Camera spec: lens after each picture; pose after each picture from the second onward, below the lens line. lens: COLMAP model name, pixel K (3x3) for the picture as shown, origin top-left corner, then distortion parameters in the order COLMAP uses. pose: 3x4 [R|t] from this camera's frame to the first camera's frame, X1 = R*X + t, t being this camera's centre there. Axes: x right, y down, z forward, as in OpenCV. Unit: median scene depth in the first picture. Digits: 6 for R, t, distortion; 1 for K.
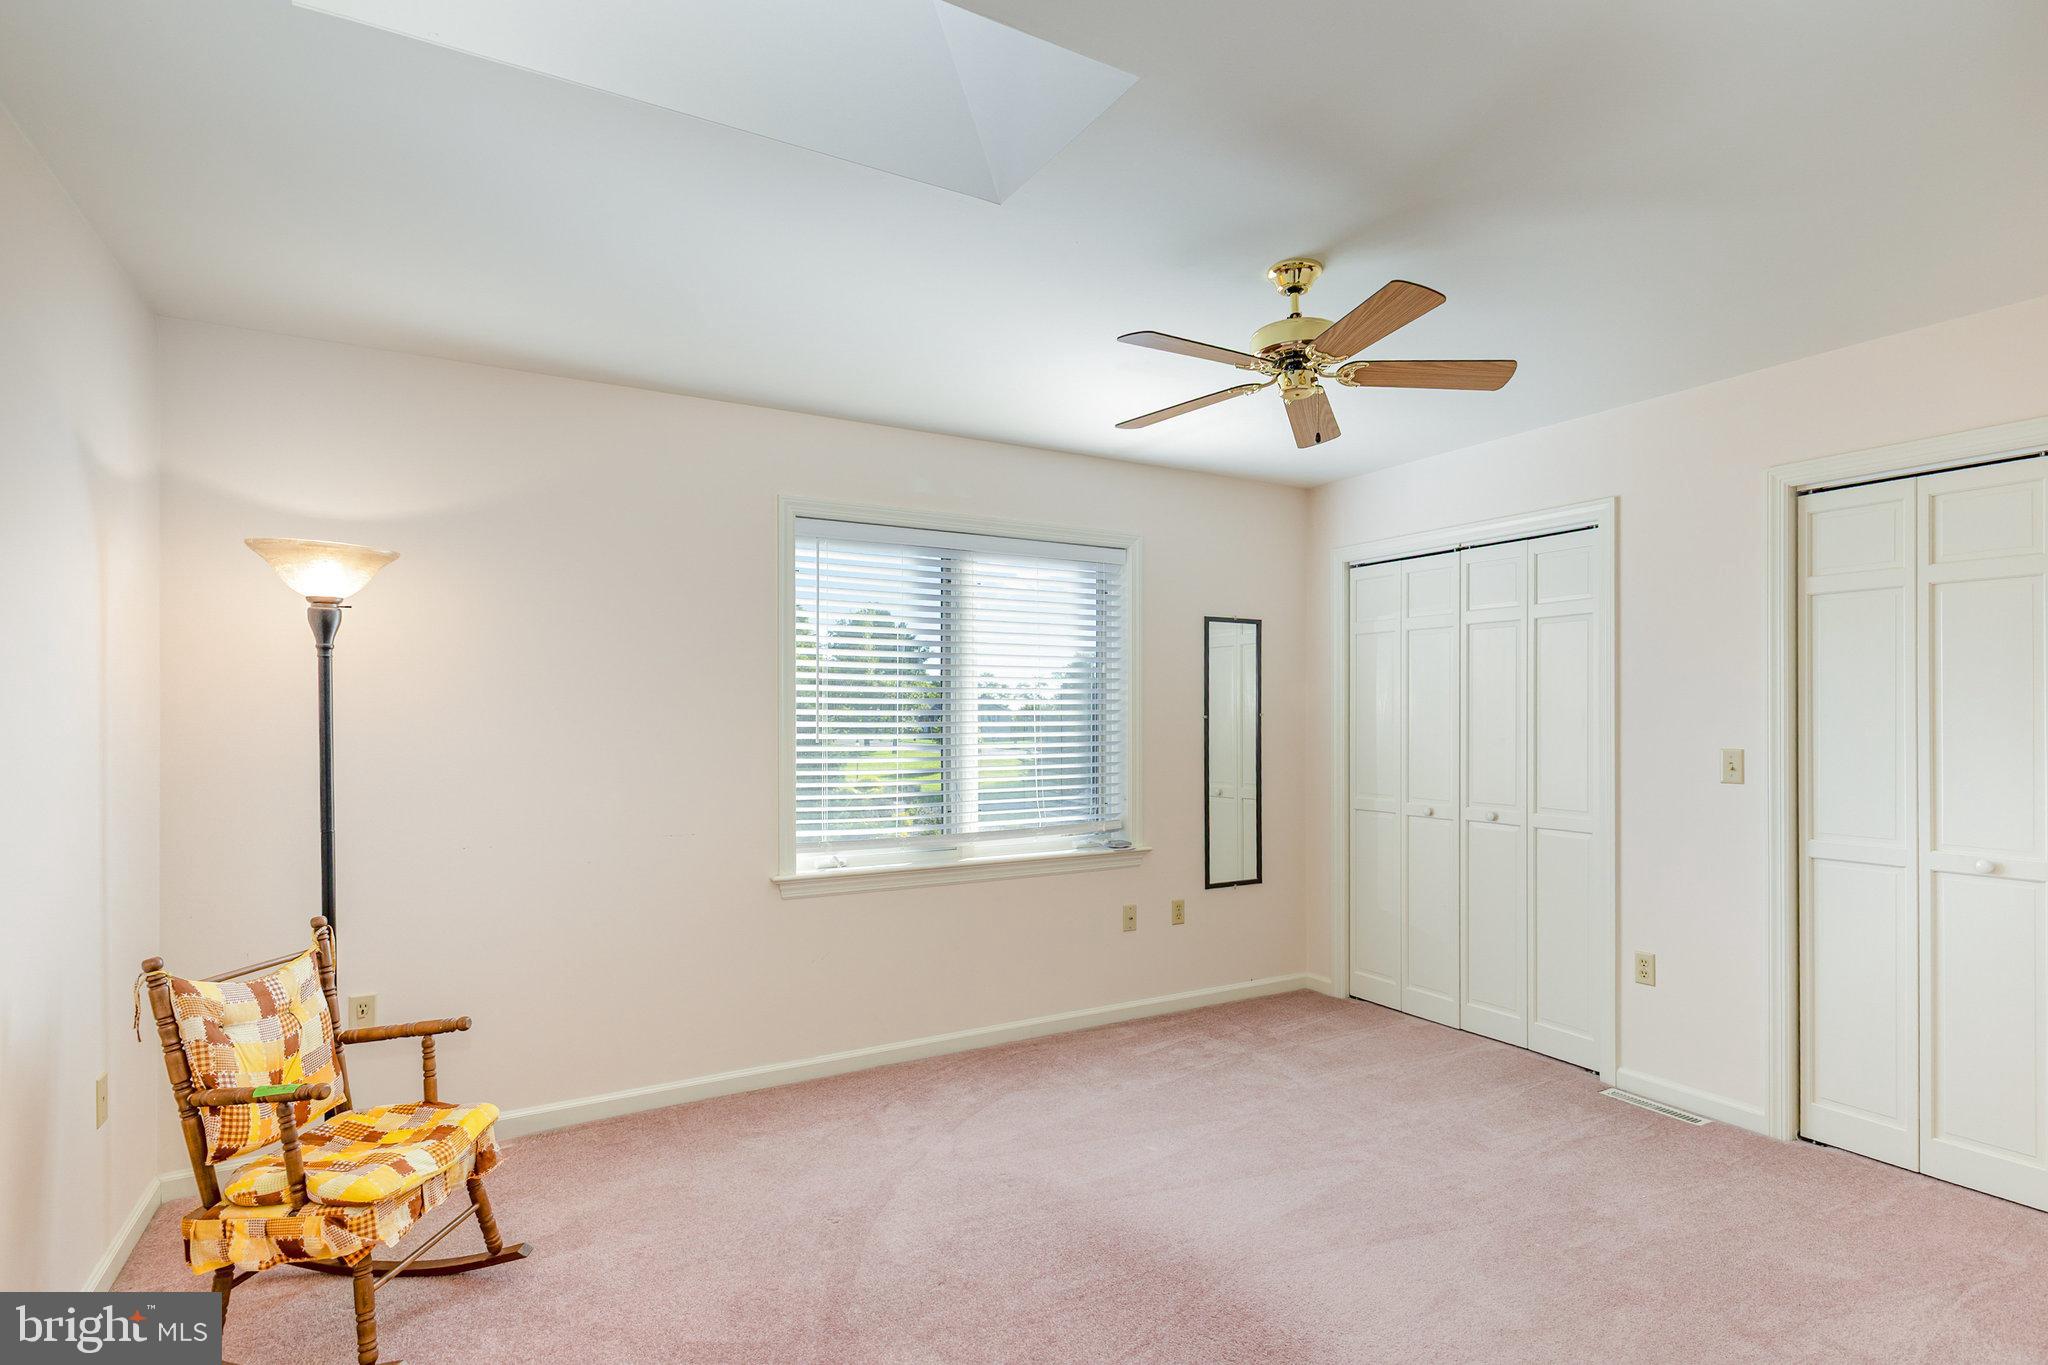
lens RADIAL K [[1013.1, 0, 1024.6], [0, 1013.1, 711.1], [0, 0, 1]] dist [-0.000460, -0.000004]
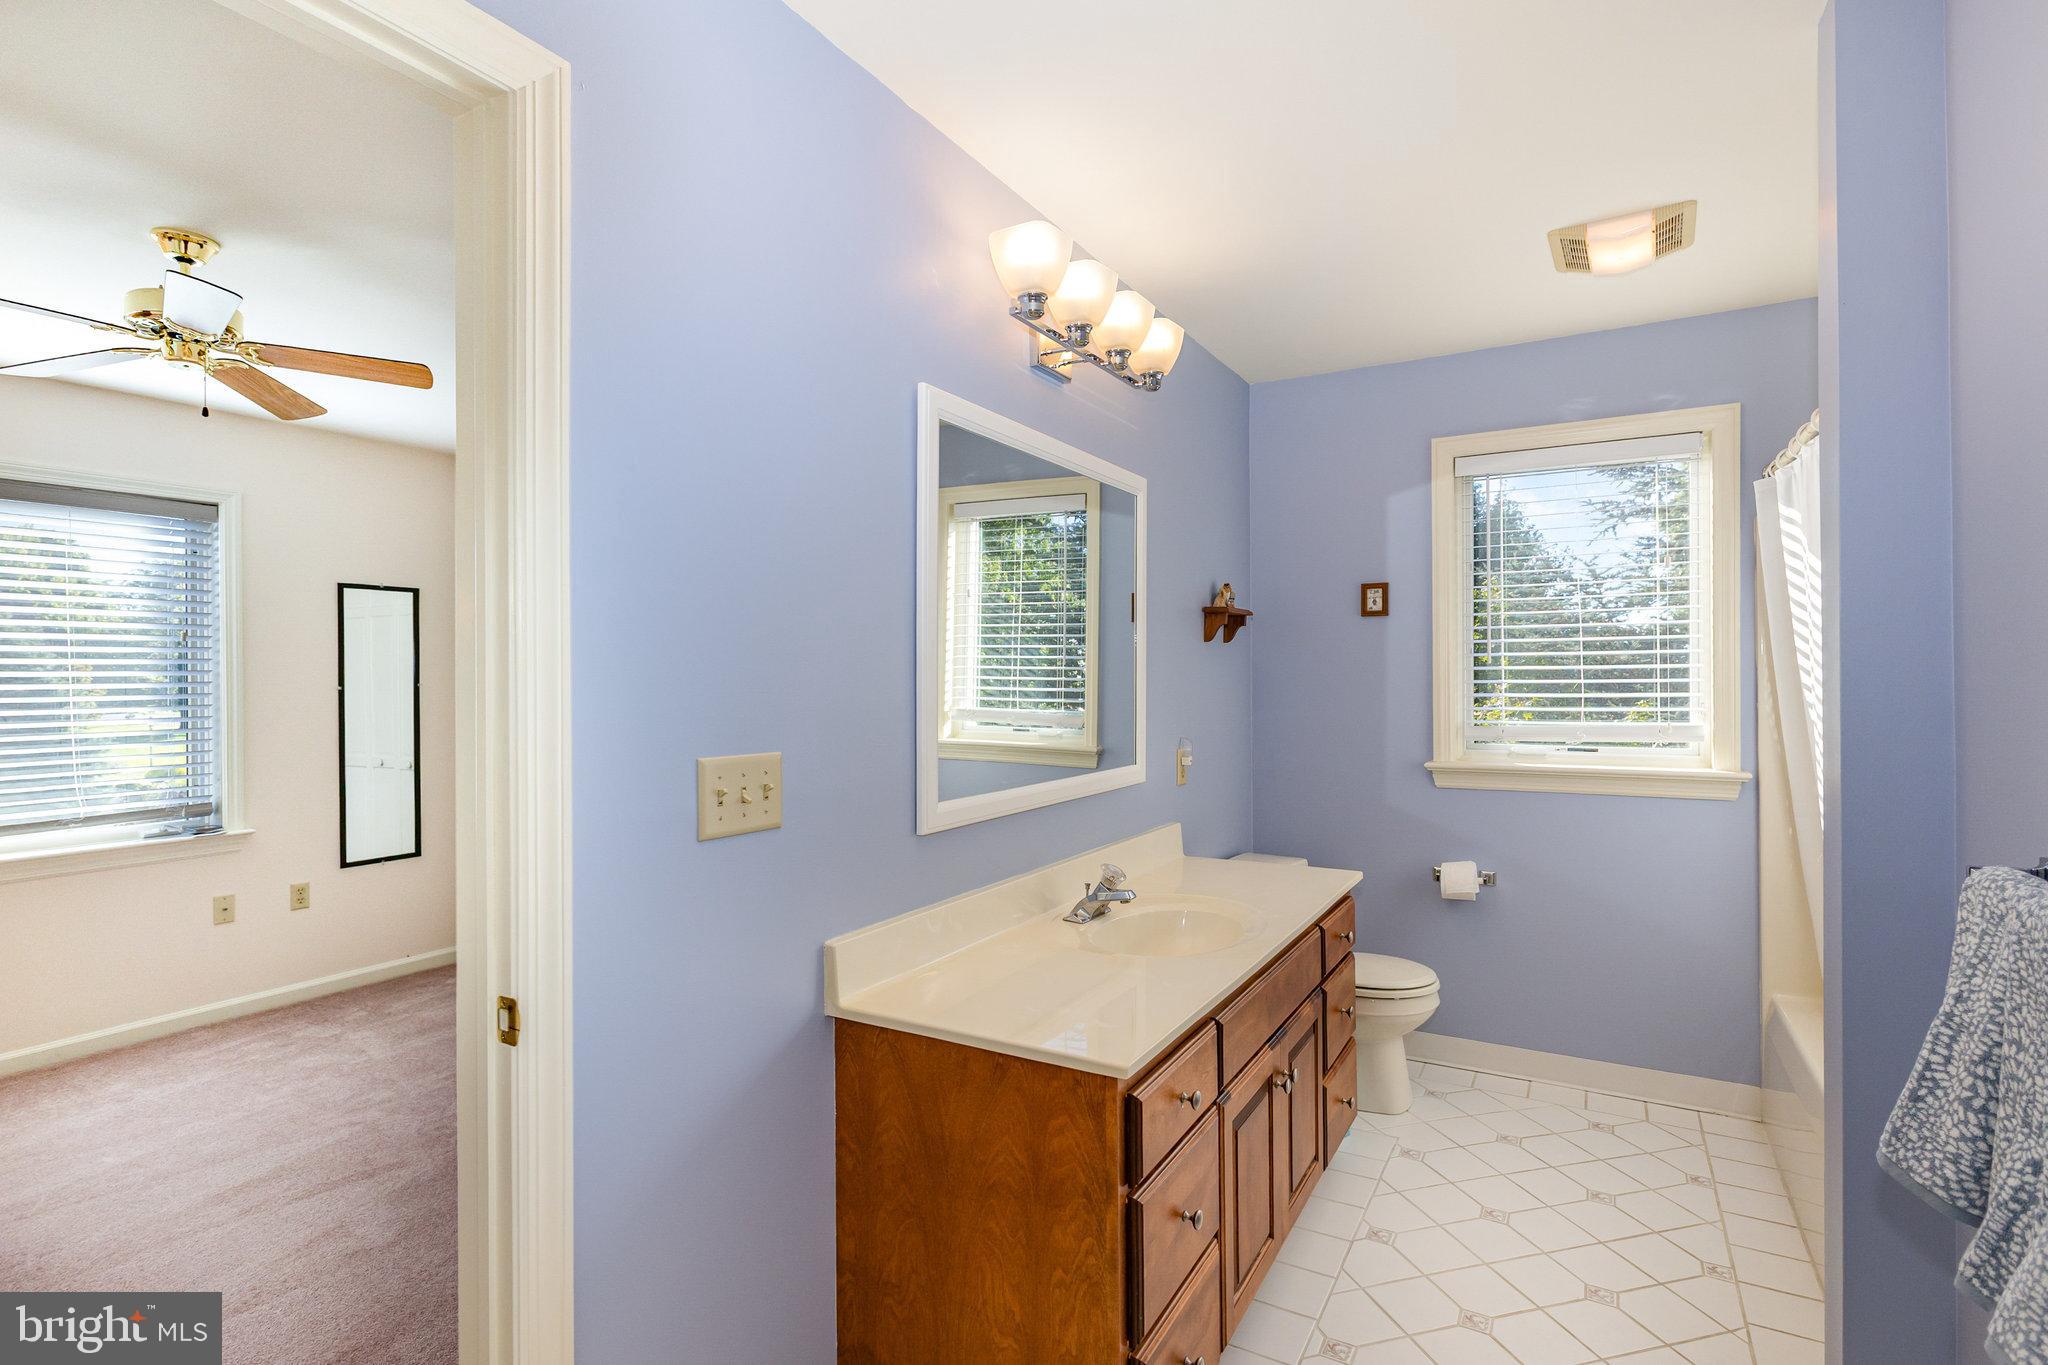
lens RADIAL K [[1003.2, 0, 1020.5], [0, 1003.2, 669.3], [0, 0, 1]] dist [-0.000217, 0.000088]
pose [[0.865193, -0.005354, 0.501410, 0.267040], [0.009069, 0.999947, -0.004971, -0.001248], [-0.501356, 0.008848, 0.865196, -0.142659]]
